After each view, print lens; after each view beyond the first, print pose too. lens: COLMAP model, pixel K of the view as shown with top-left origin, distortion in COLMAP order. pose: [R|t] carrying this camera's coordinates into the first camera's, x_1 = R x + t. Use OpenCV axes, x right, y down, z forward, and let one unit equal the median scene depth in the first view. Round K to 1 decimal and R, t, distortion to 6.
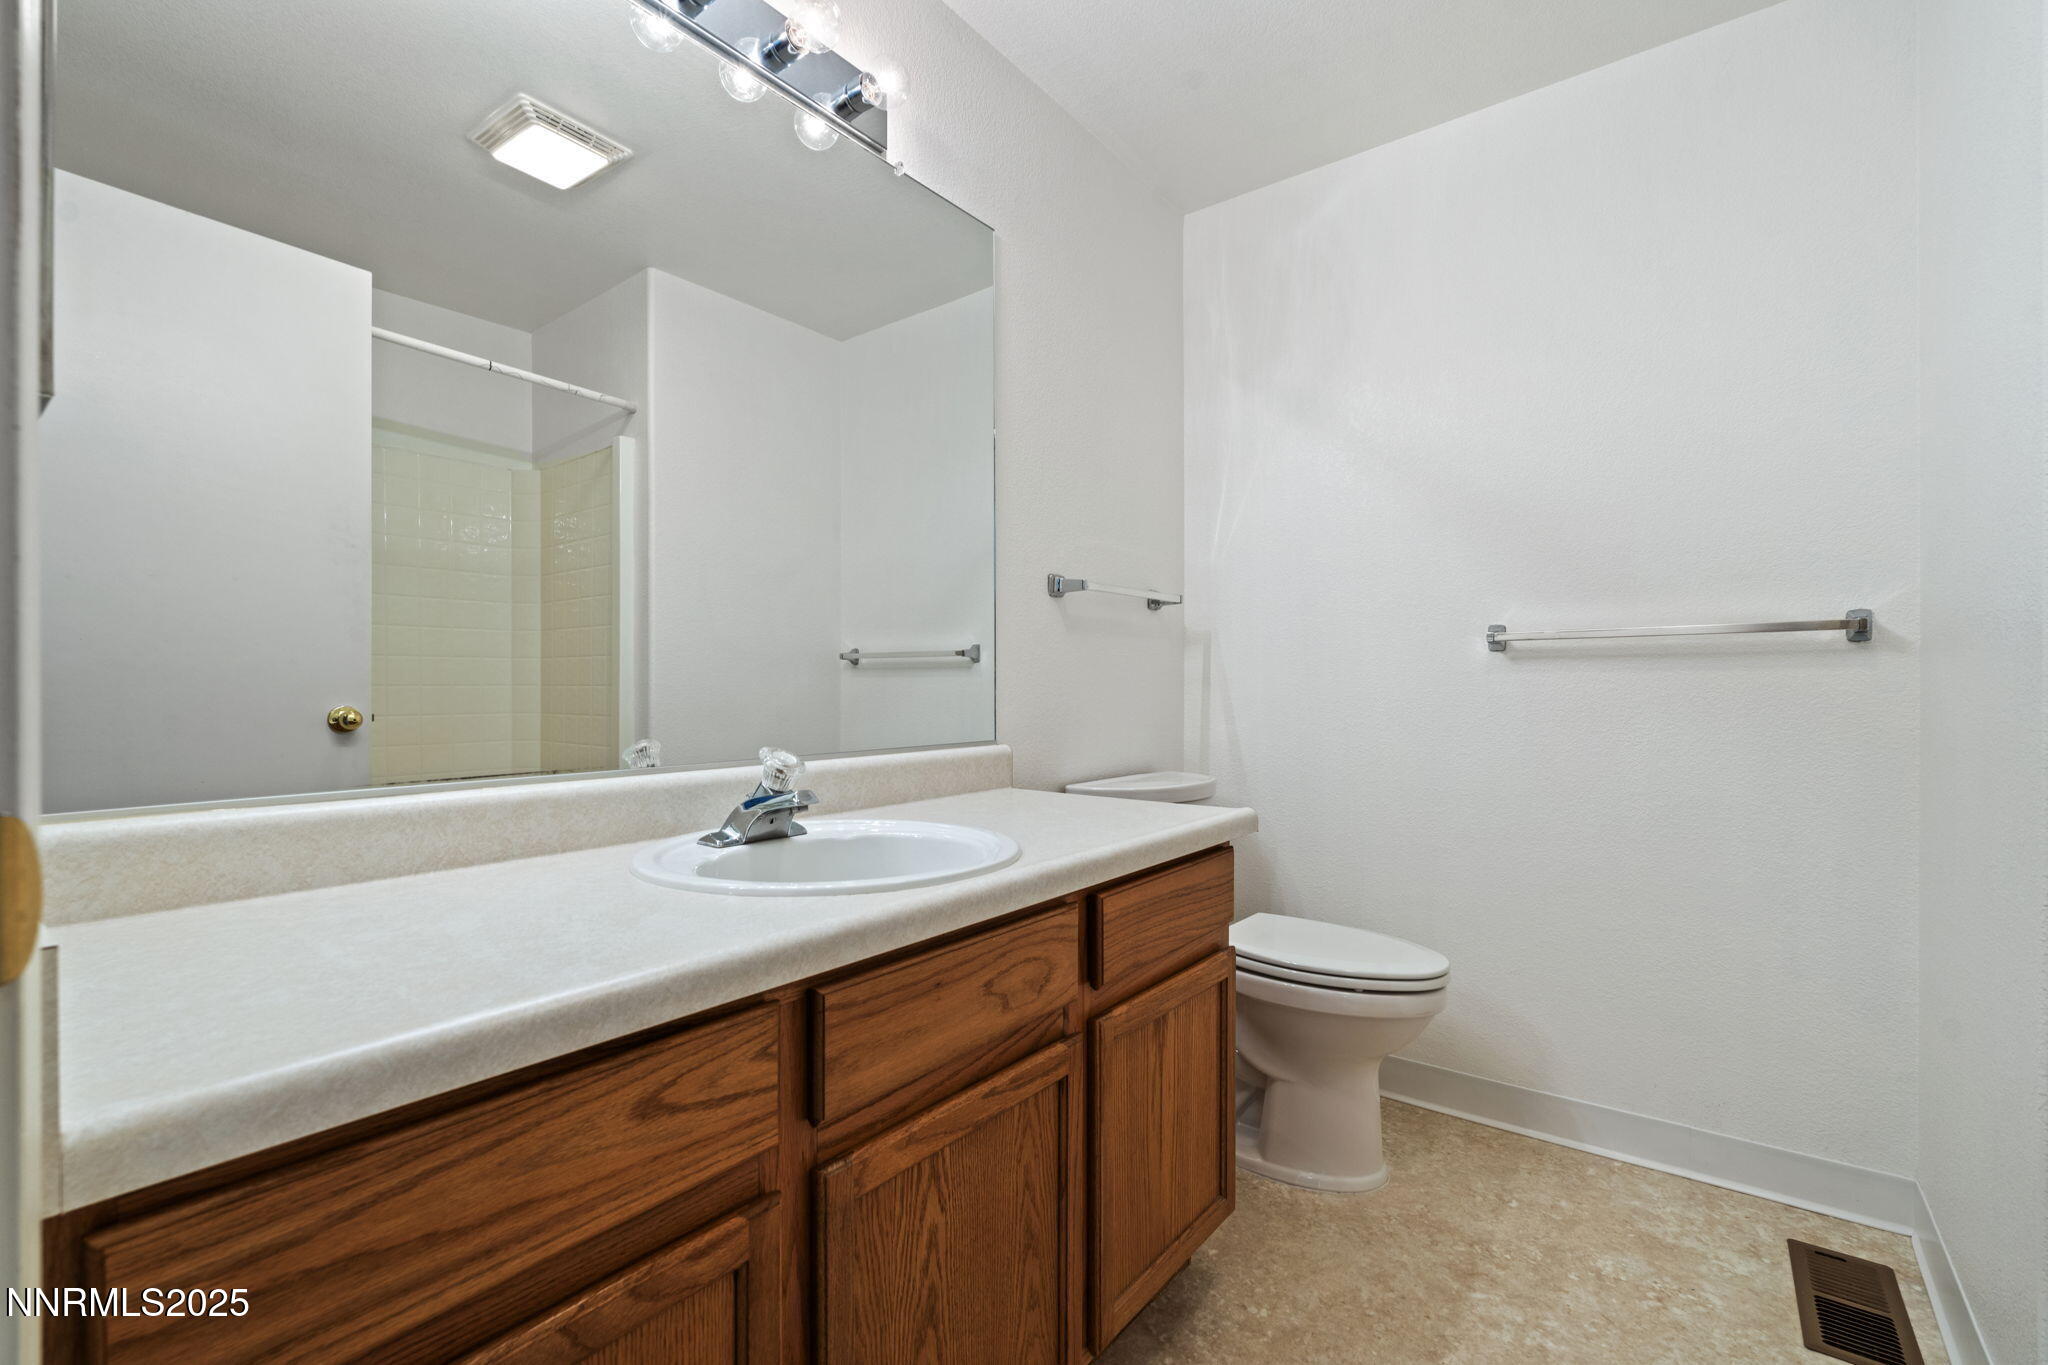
lens RADIAL K [[894.7, 0, 1014.2], [0, 894.7, 685.9], [0, 0, 1]] dist [0.001048, 0.000129]
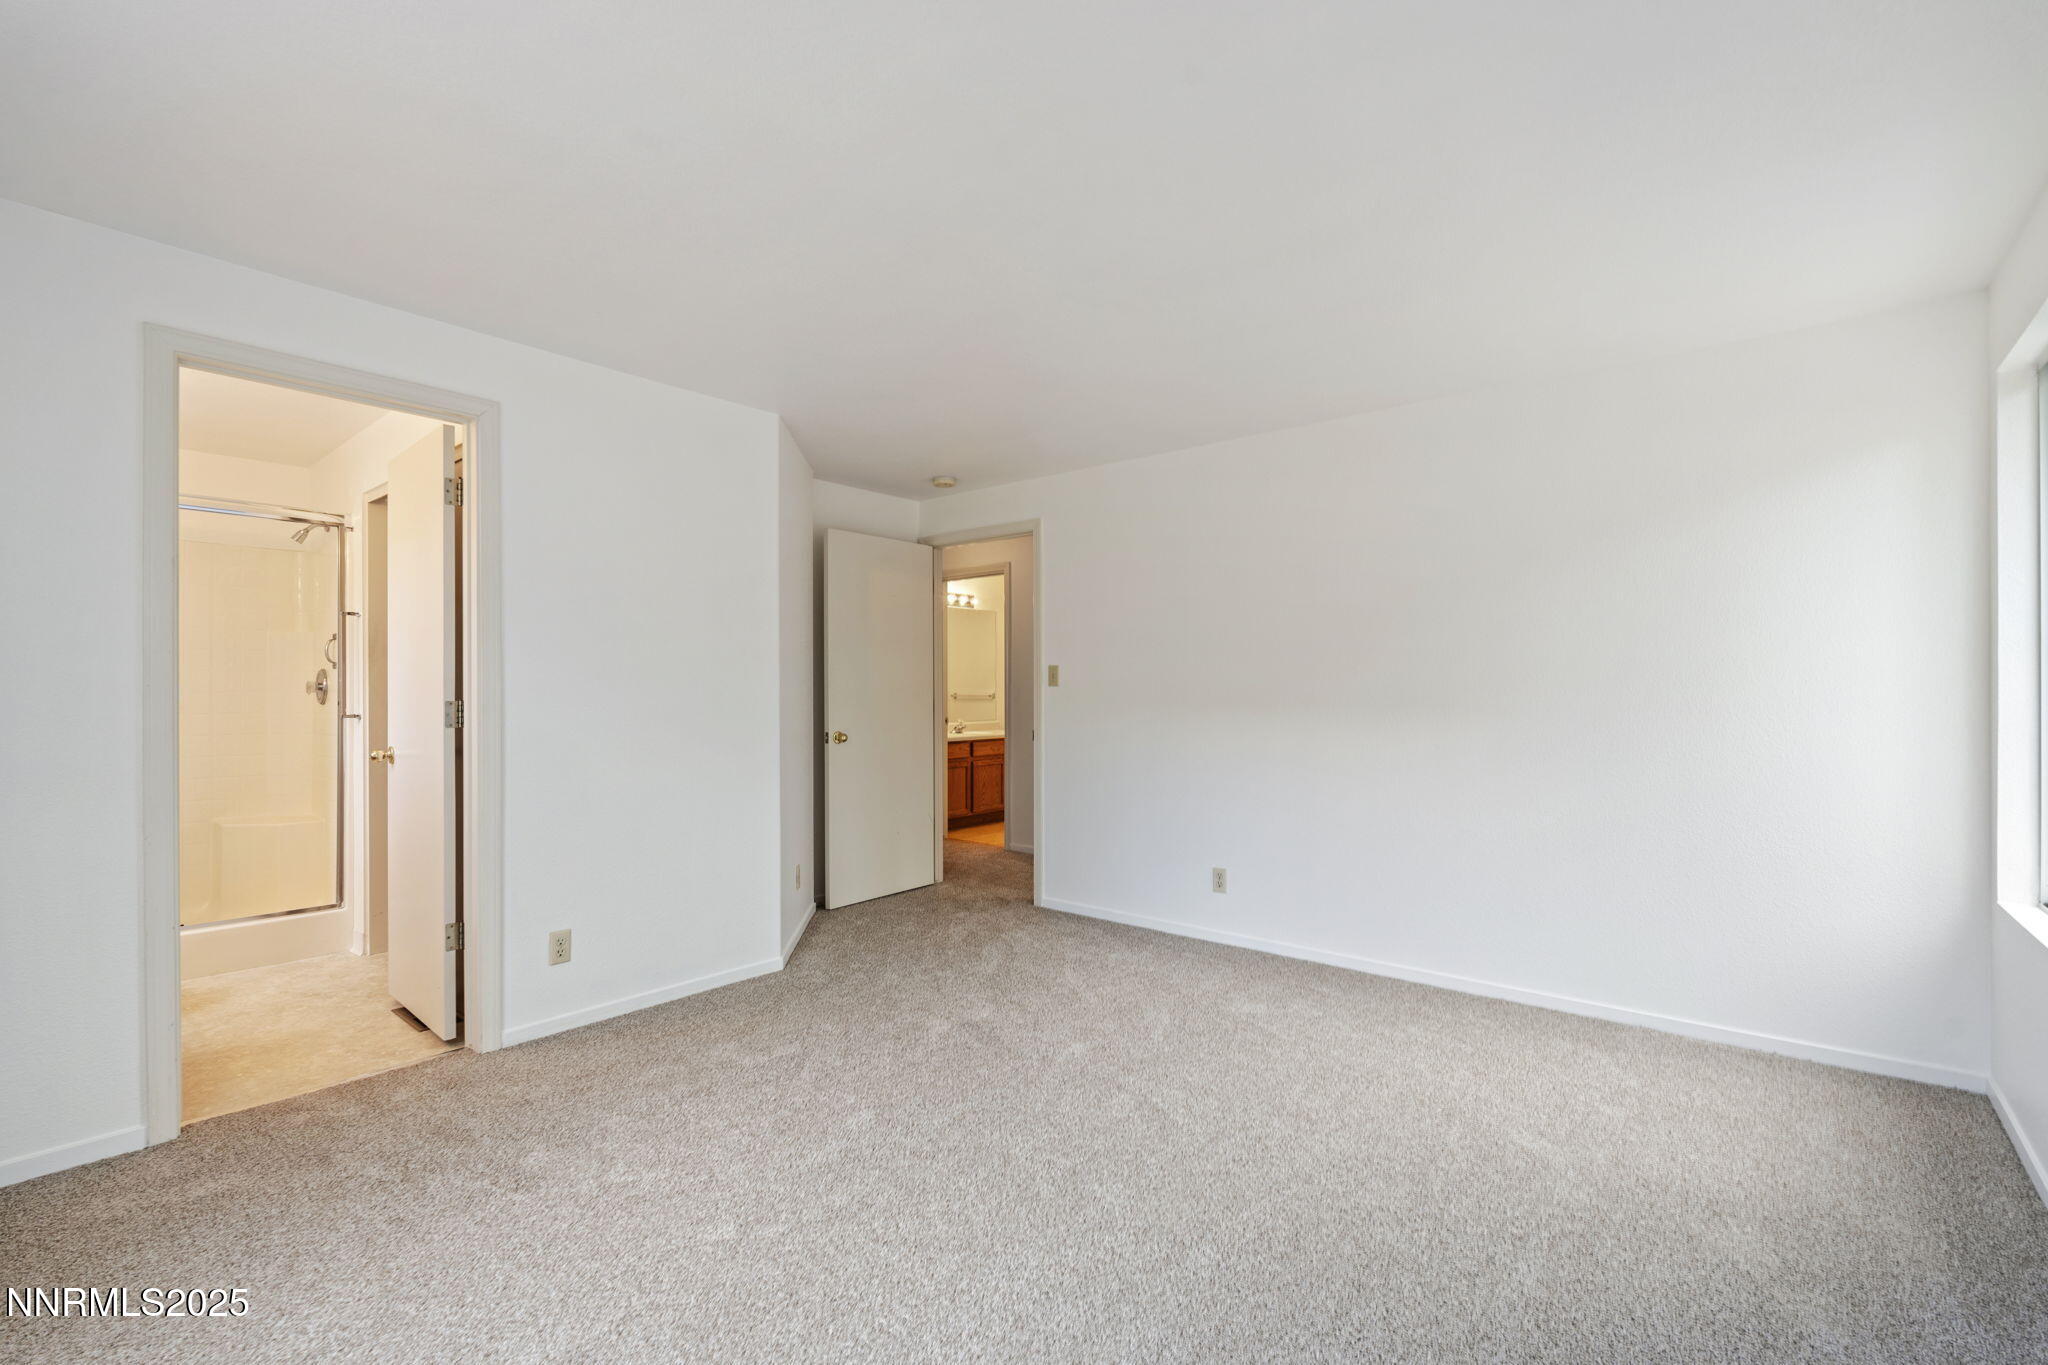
lens RADIAL K [[894.7, 0, 1014.2], [0, 894.7, 685.9], [0, 0, 1]] dist [0.001048, 0.000129]
pose [[0.999015, -0.015286, -0.041660, 0.264257], [0.015086, 0.999873, -0.005127, -0.083591], [0.041733, 0.004493, 0.999119, -3.573999]]
